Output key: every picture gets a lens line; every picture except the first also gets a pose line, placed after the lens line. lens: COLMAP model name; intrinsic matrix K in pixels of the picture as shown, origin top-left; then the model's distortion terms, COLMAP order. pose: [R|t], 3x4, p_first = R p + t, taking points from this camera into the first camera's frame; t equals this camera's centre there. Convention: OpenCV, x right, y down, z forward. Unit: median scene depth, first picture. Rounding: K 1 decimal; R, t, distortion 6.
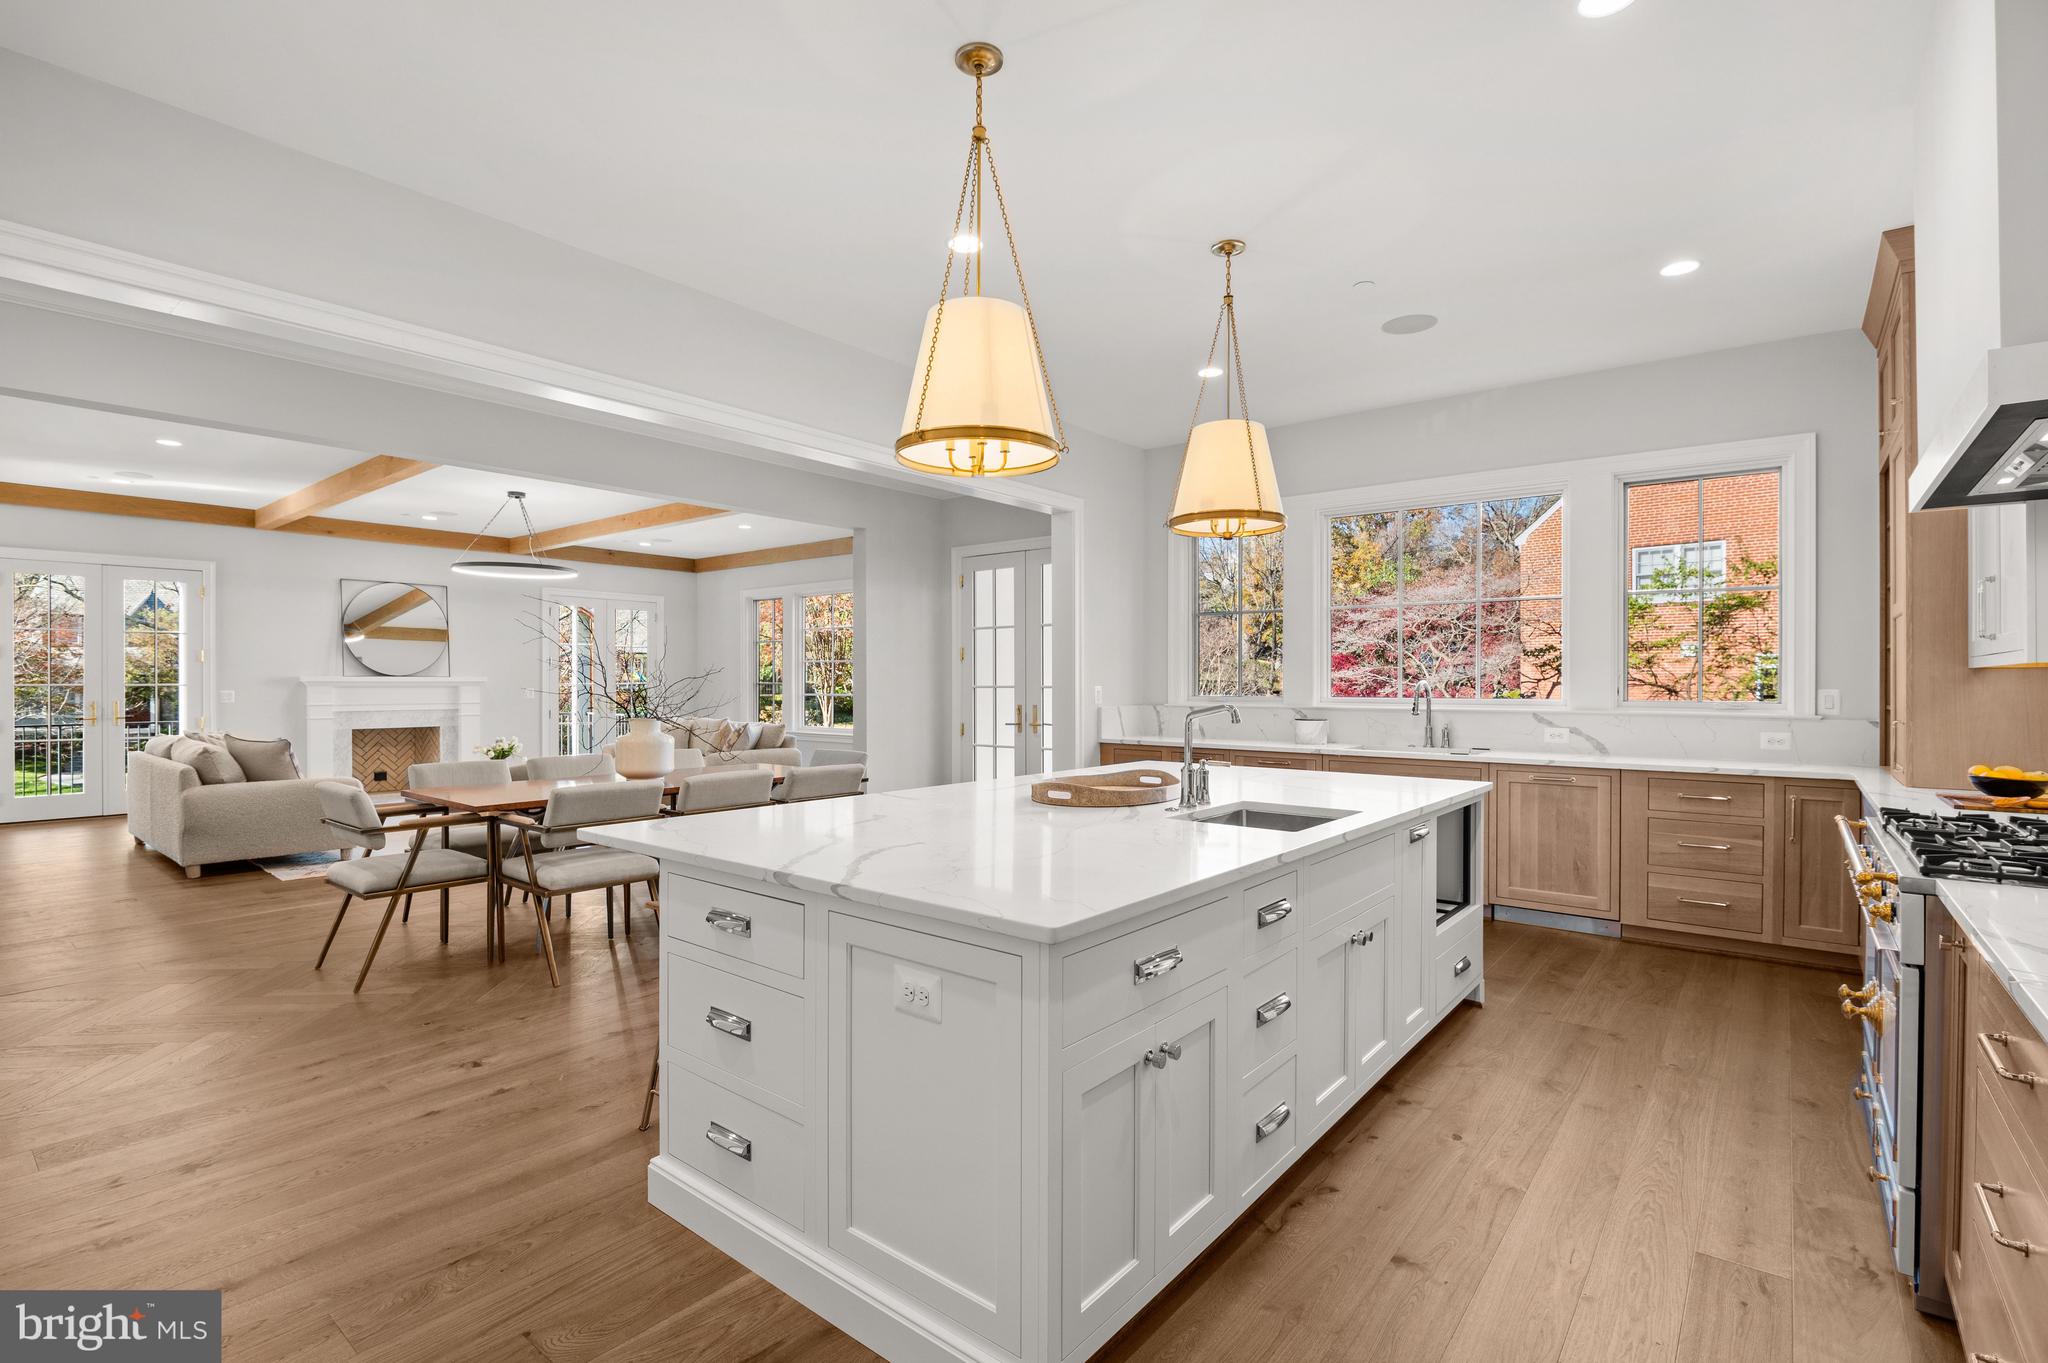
lens RADIAL K [[949.5, 0, 1018.2], [0, 949.5, 684.6], [0, 0, 1]] dist [-0.015425, -0.002351]
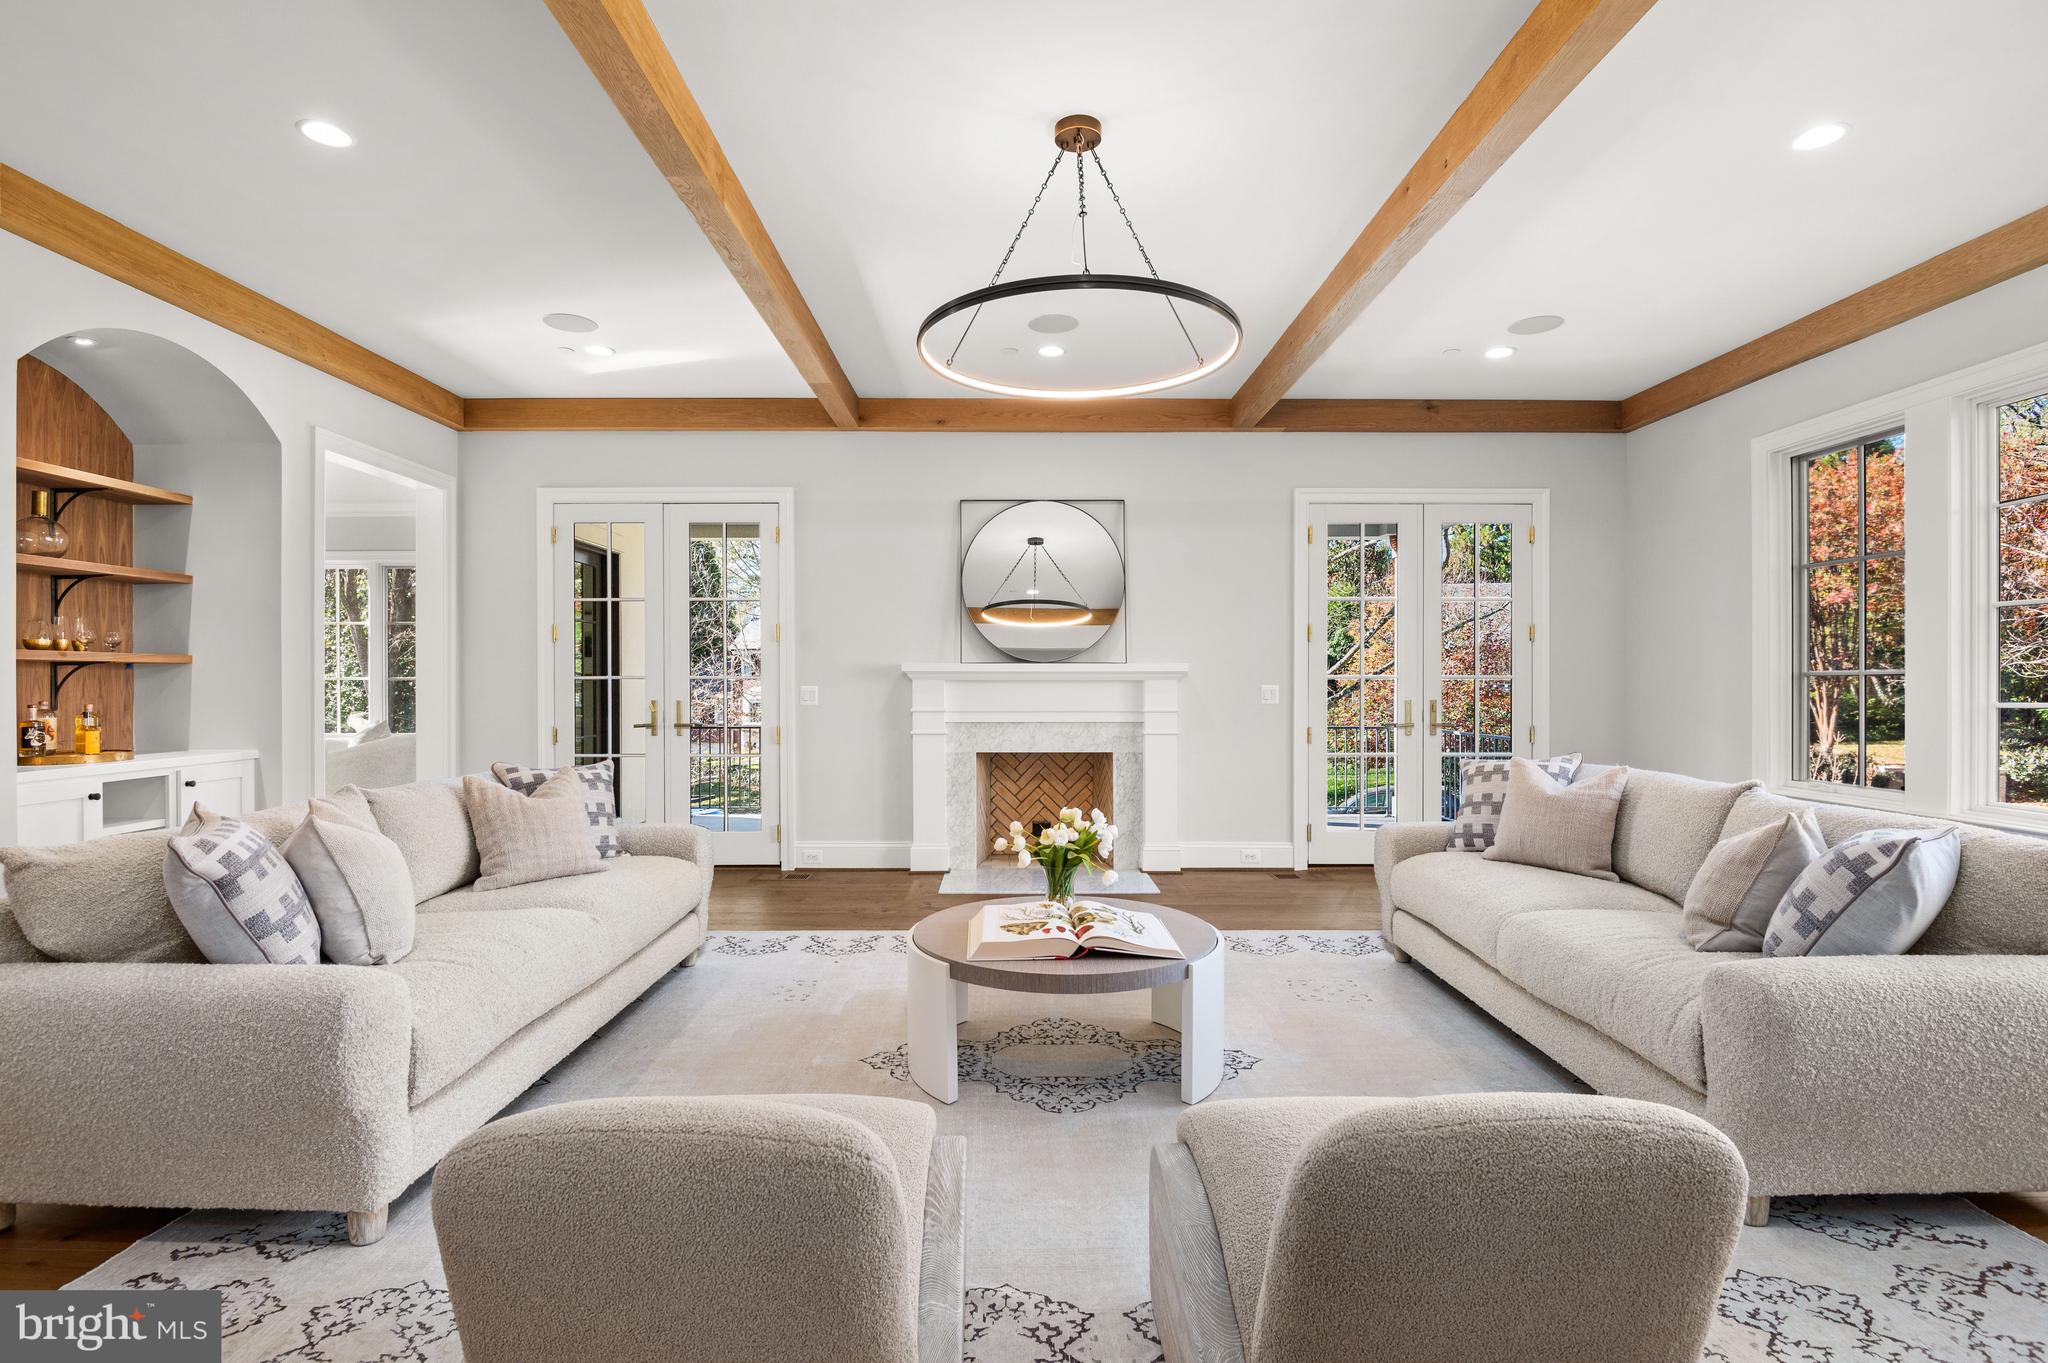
lens RADIAL K [[949.5, 0, 1016.2], [0, 949.5, 686.3], [0, 0, 1]] dist [-0.015425, -0.002351]
pose [[0.628663, 0.002968, -0.777672, -0.227286], [-0.001280, 0.999995, 0.002781, 0.004036], [0.777677, -0.000753, 0.628664, 0.643289]]
